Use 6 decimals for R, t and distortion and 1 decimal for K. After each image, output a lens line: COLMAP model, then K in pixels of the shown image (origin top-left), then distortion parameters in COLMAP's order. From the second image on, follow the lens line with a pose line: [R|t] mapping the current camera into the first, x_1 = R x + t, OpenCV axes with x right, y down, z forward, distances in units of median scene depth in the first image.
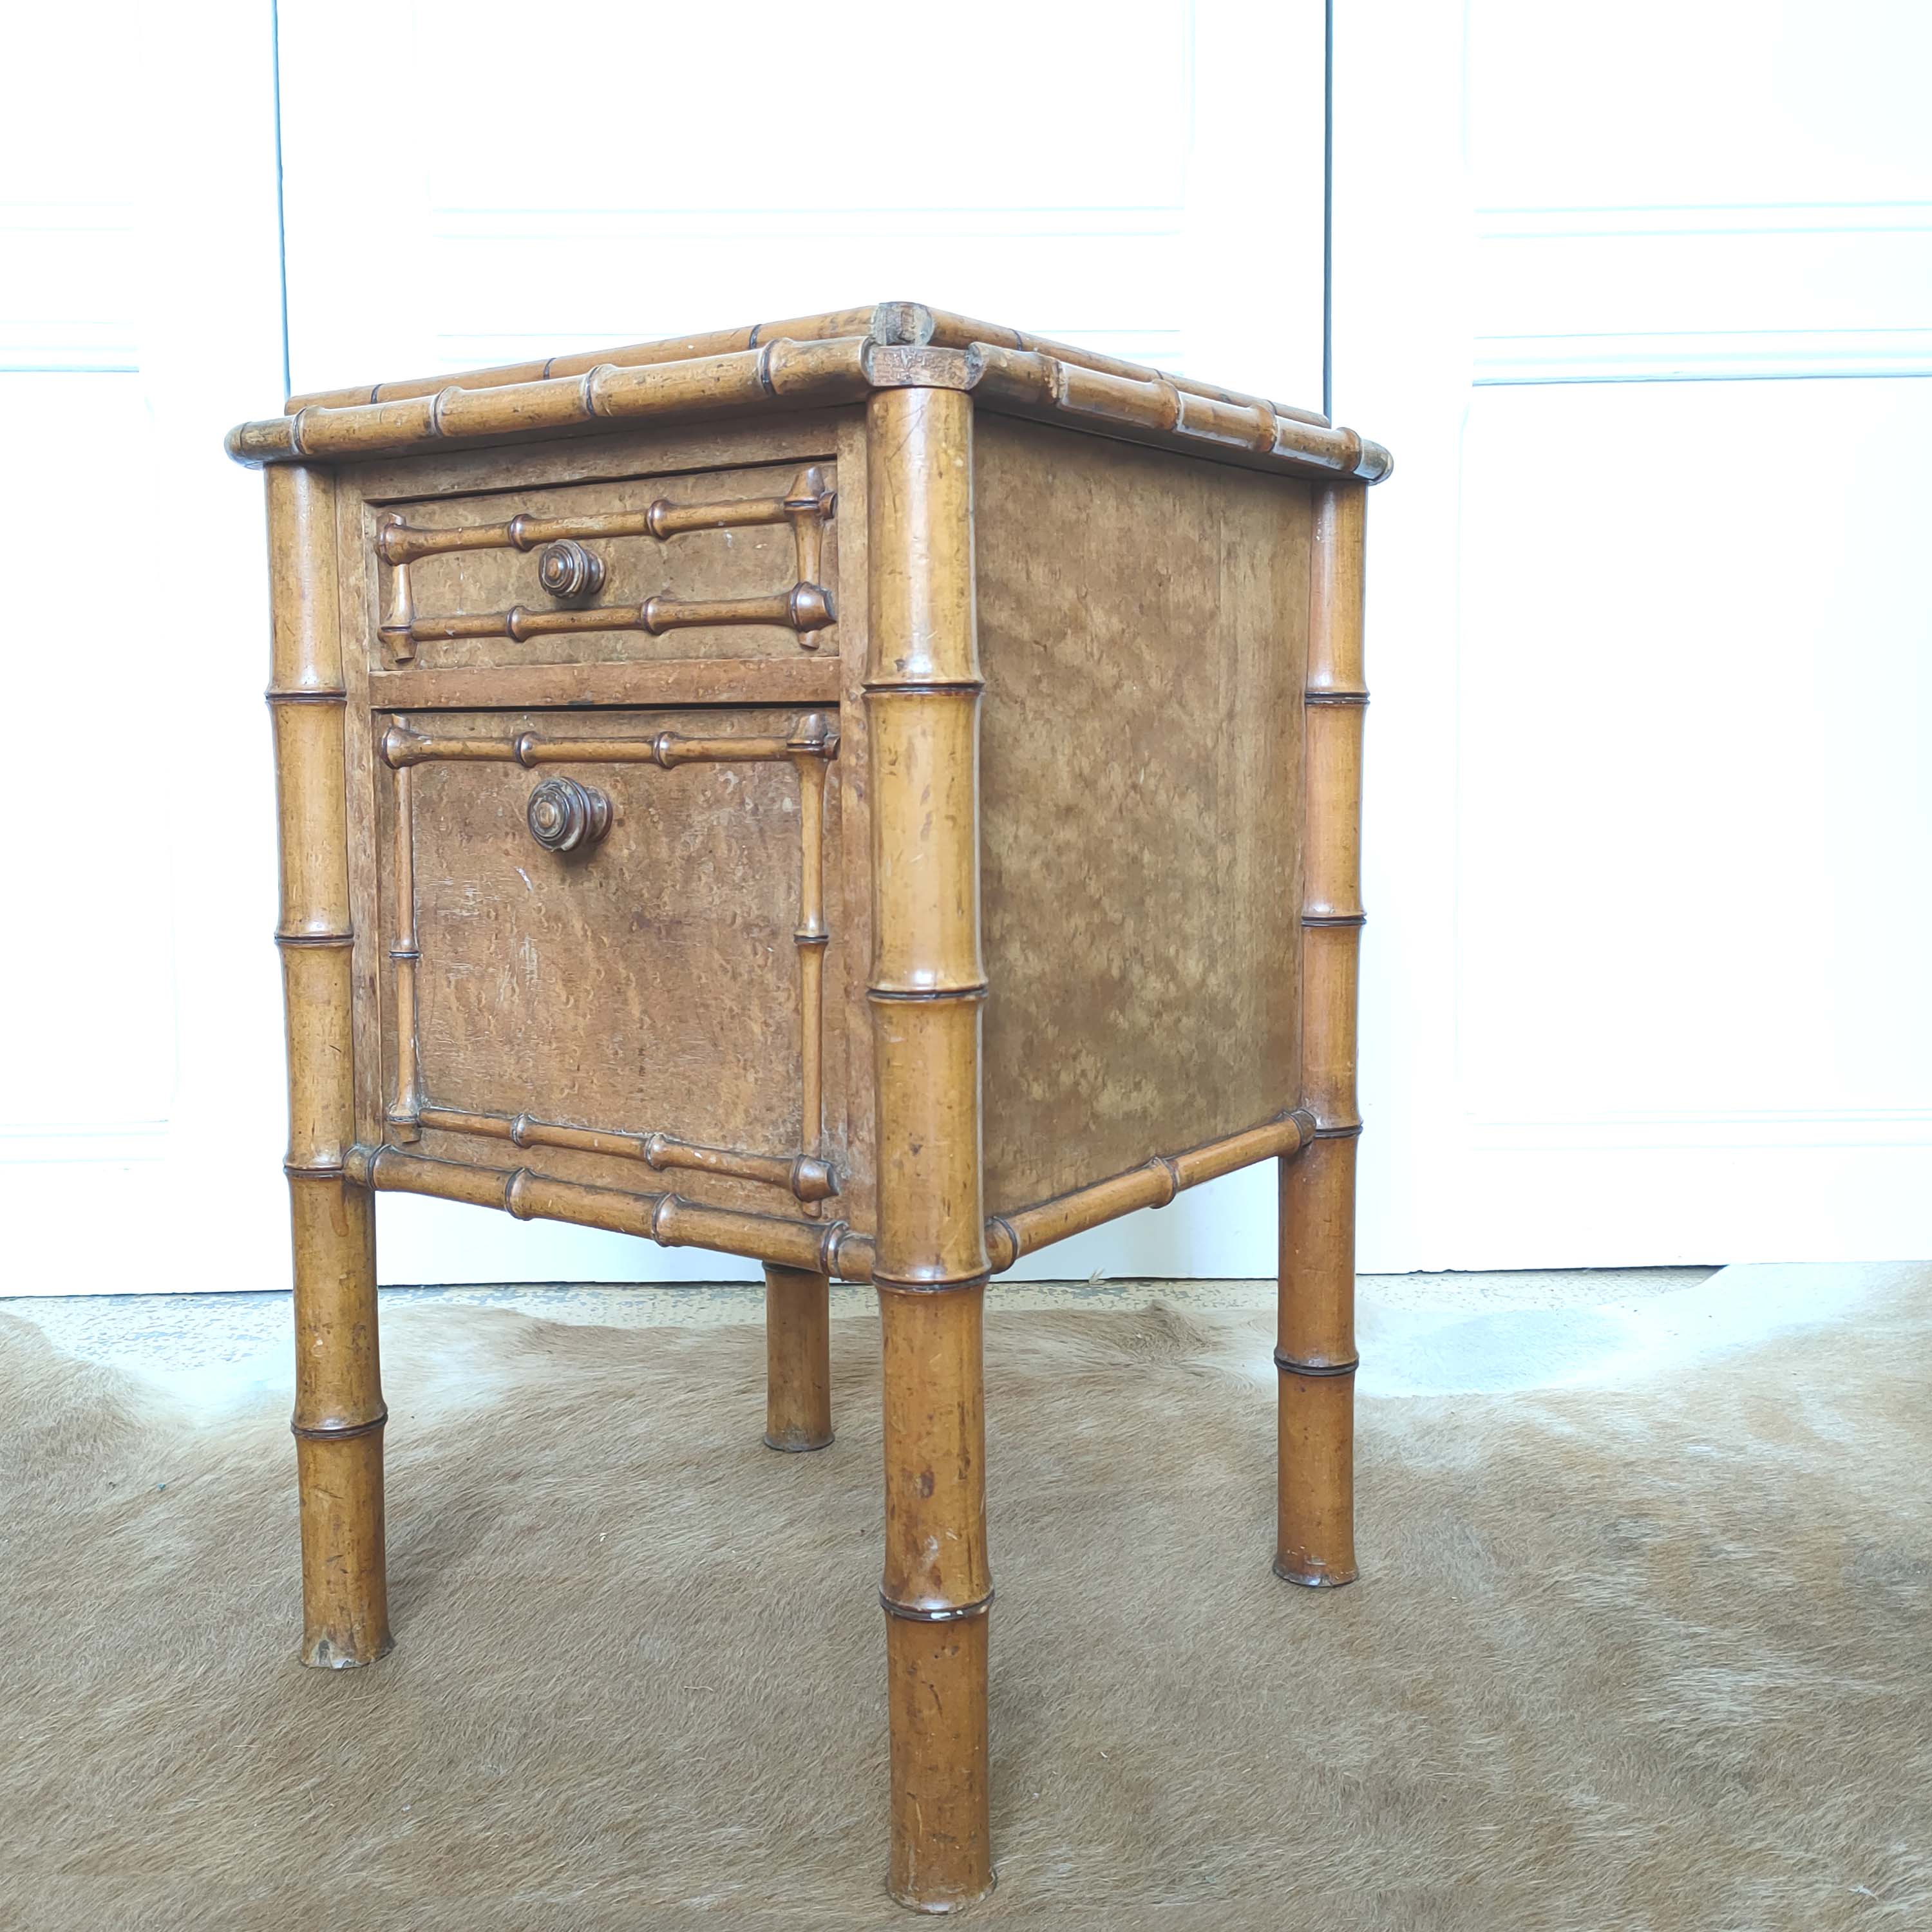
lens RADIAL K [[2076.1, 0, 905.7], [0, 2076.1, 913.1], [0, 0, 1]] dist [0.042443, -0.056418]
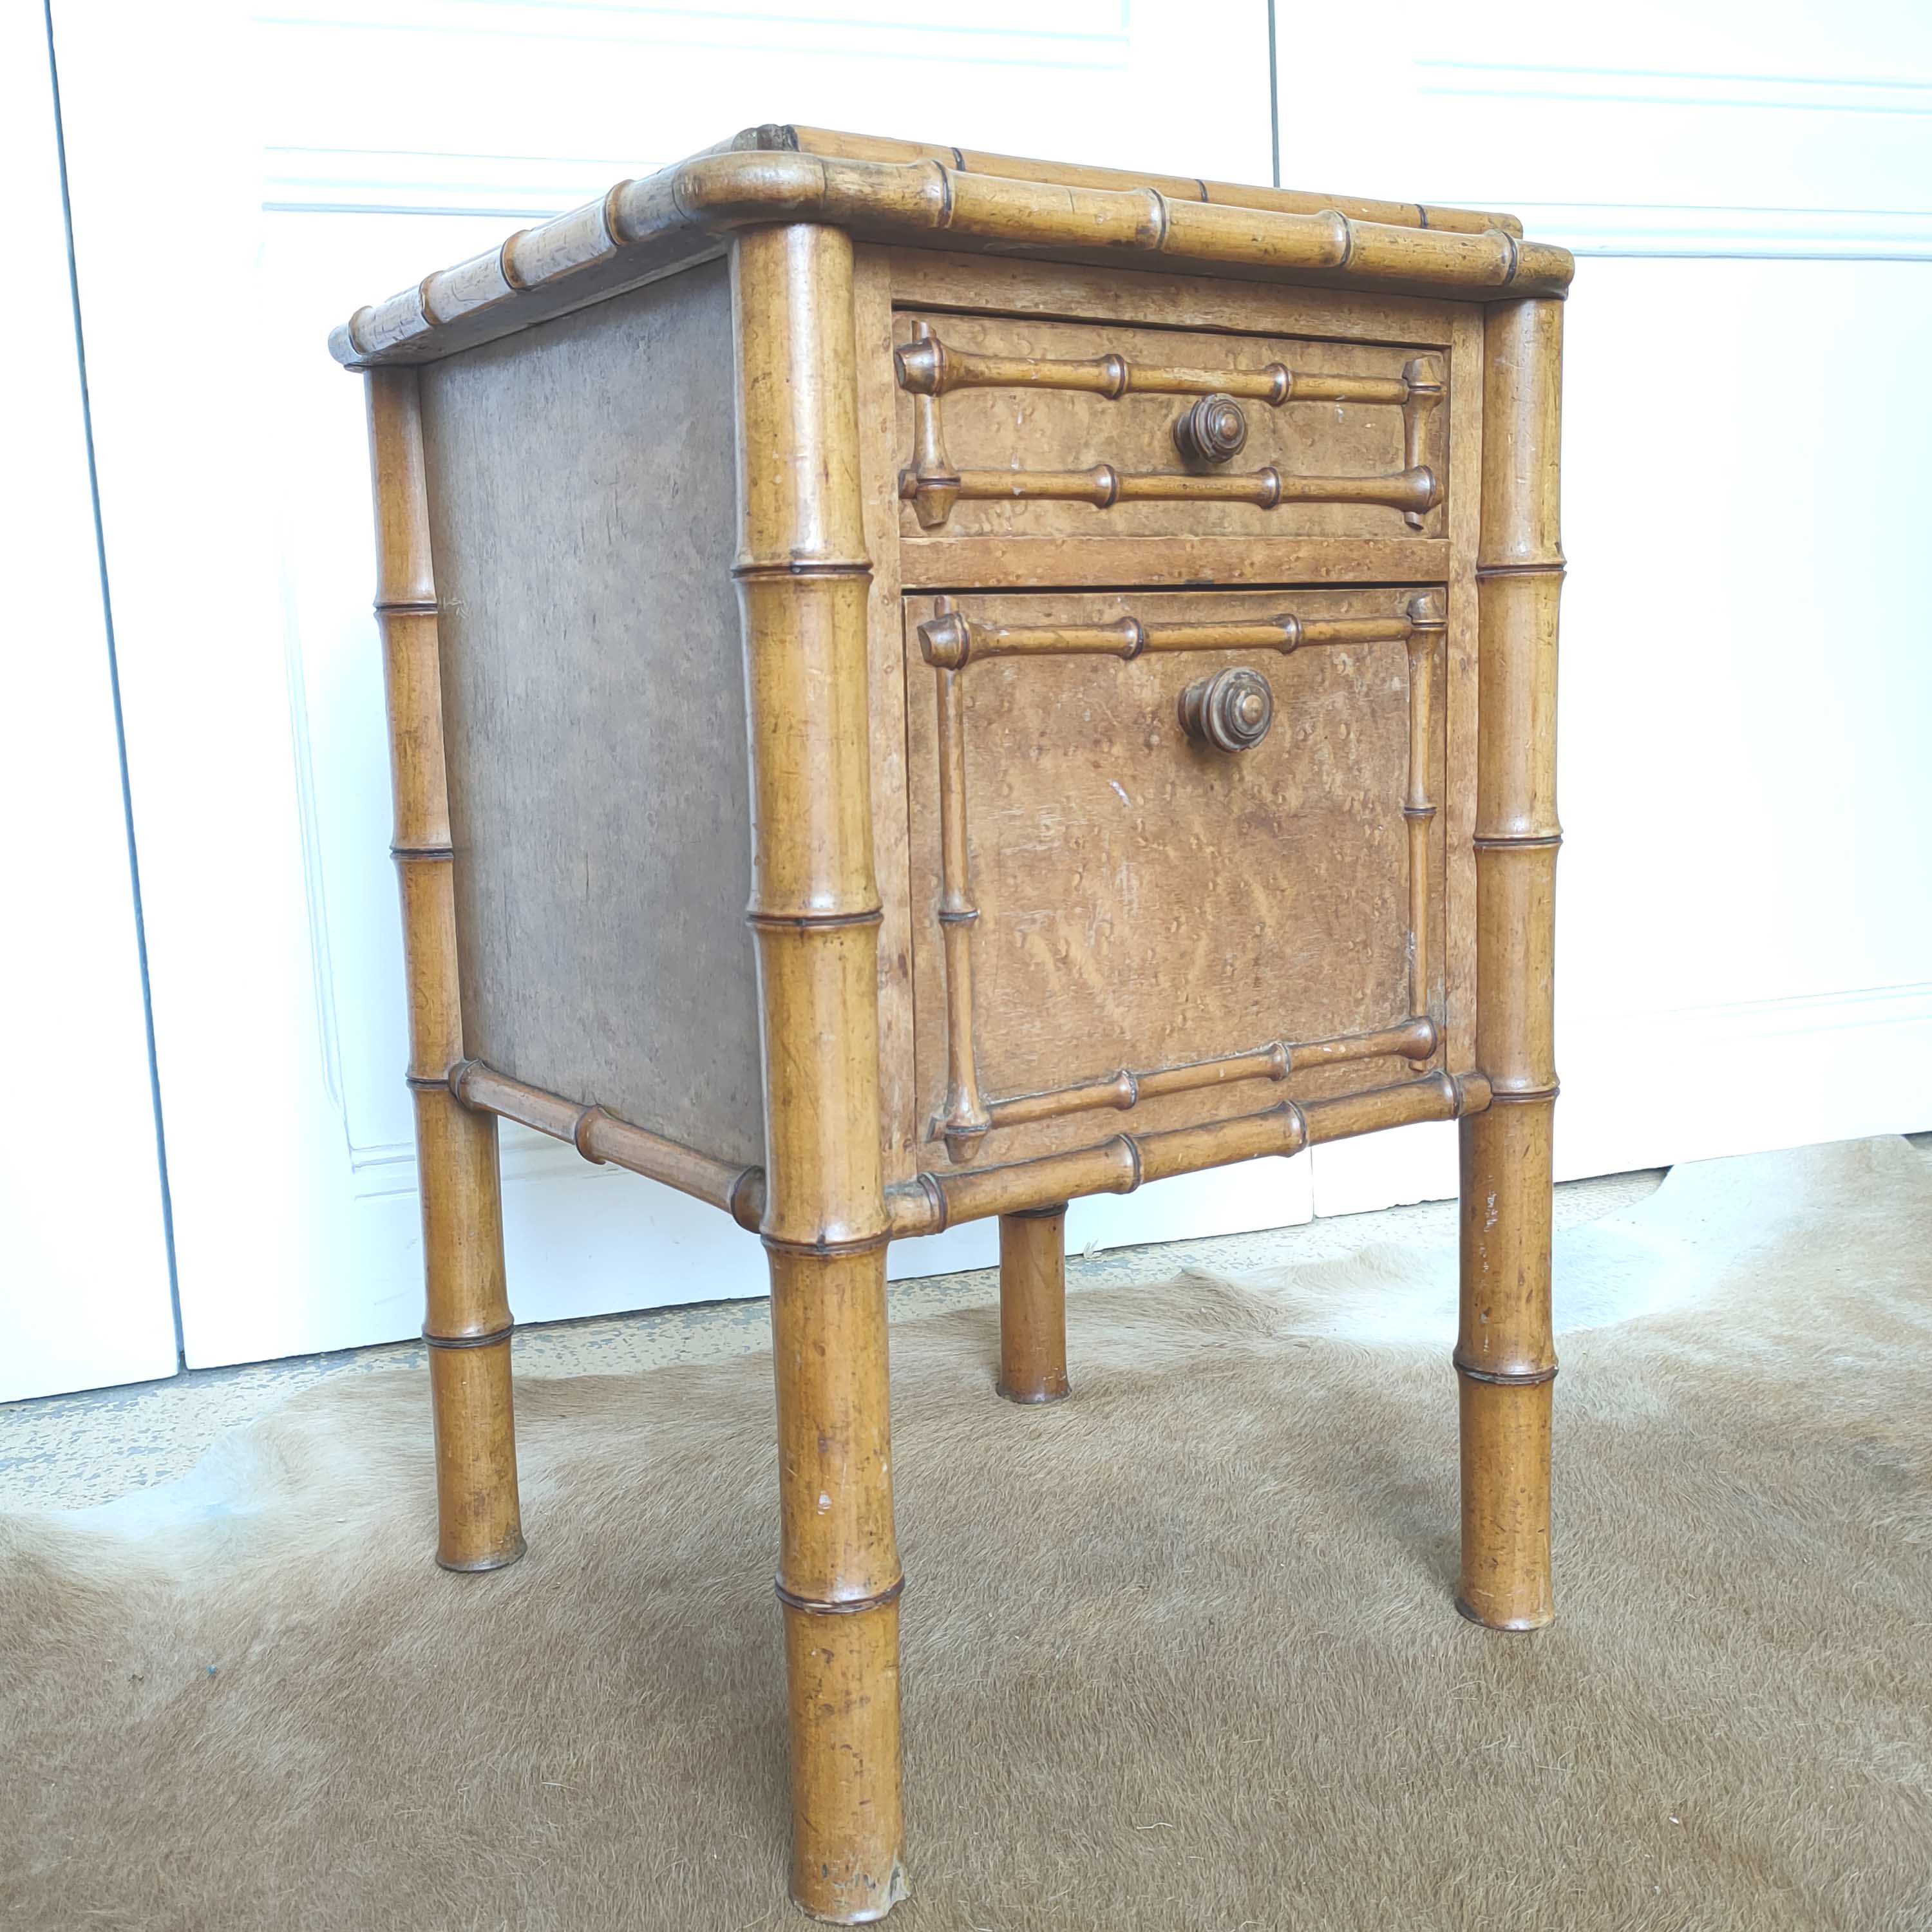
lens RADIAL K [[2076.1, 0, 905.7], [0, 2076.1, 913.1], [0, 0, 1]] dist [0.042443, -0.056418]
pose [[0.335750, -0.130840, 0.932820, -1.044228], [0.102710, 0.989487, 0.101819, -0.065352], [-0.936335, 0.061624, 0.345659, 0.824952]]
